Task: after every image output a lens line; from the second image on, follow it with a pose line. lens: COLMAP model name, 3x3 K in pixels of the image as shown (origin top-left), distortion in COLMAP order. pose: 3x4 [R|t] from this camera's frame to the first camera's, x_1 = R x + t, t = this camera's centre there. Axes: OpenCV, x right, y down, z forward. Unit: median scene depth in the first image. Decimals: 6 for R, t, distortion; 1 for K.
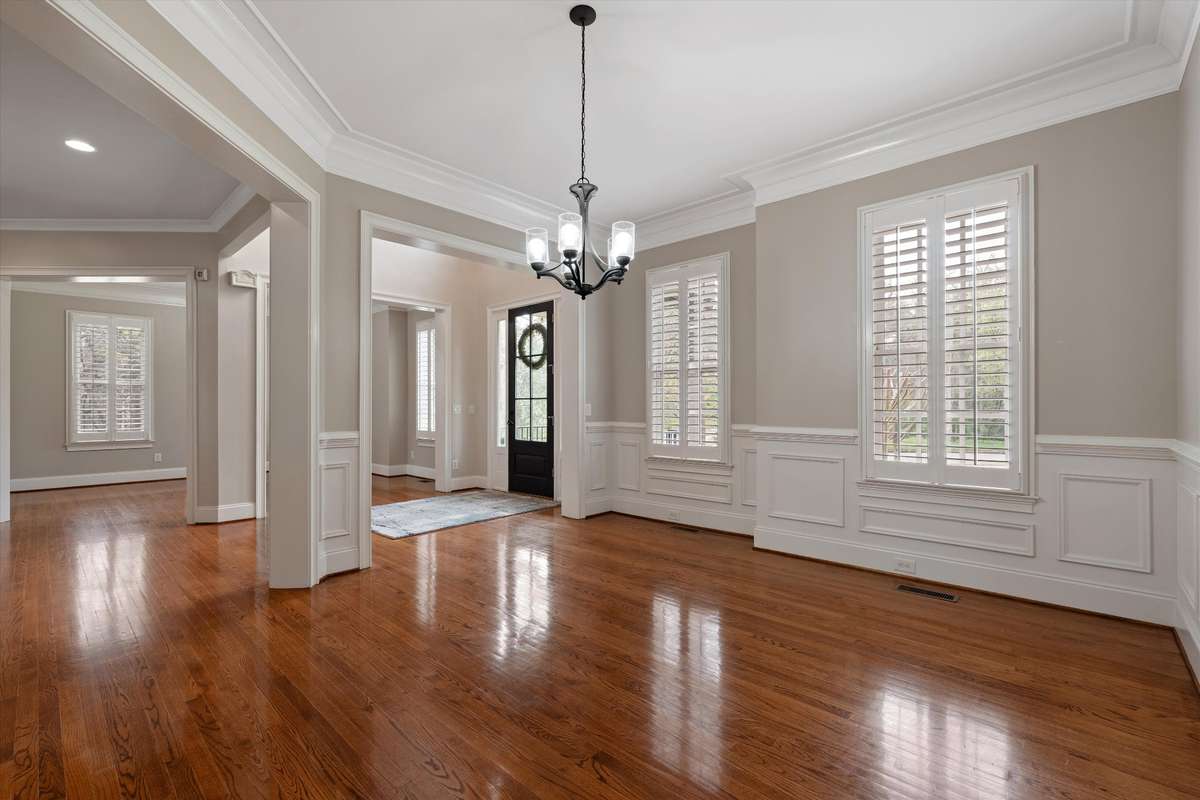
lens RADIAL K [[521.8, 0, 596.2], [0, 521.8, 401.6], [0, 0, 1]] dist [-0.010995, -0.000022]
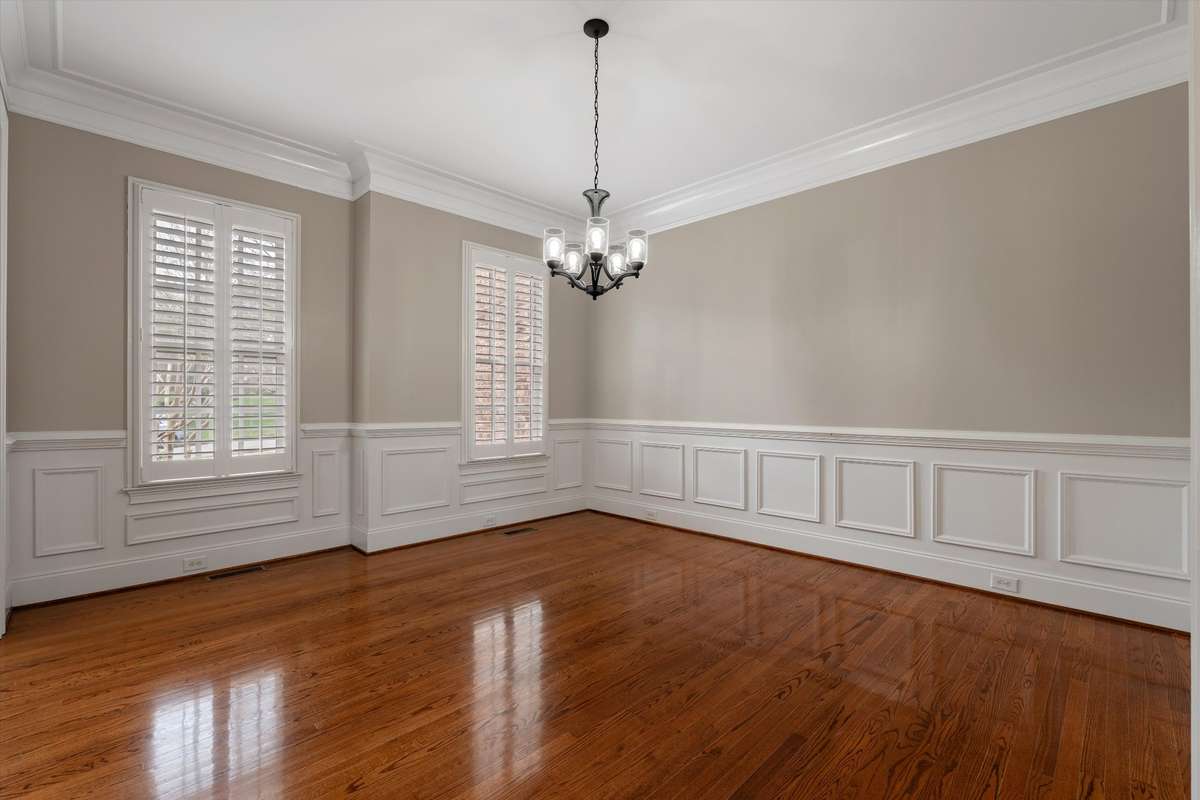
lens RADIAL K [[521.8, 0, 603.1], [0, 521.8, 401.2], [0, 0, 1]] dist [-0.010995, -0.000022]
pose [[0.033191, -0.000928, 0.999449, -0.720181], [-0.011256, 0.999936, 0.001303, 0.000374], [-0.999386, -0.011294, 0.033178, 0.637733]]
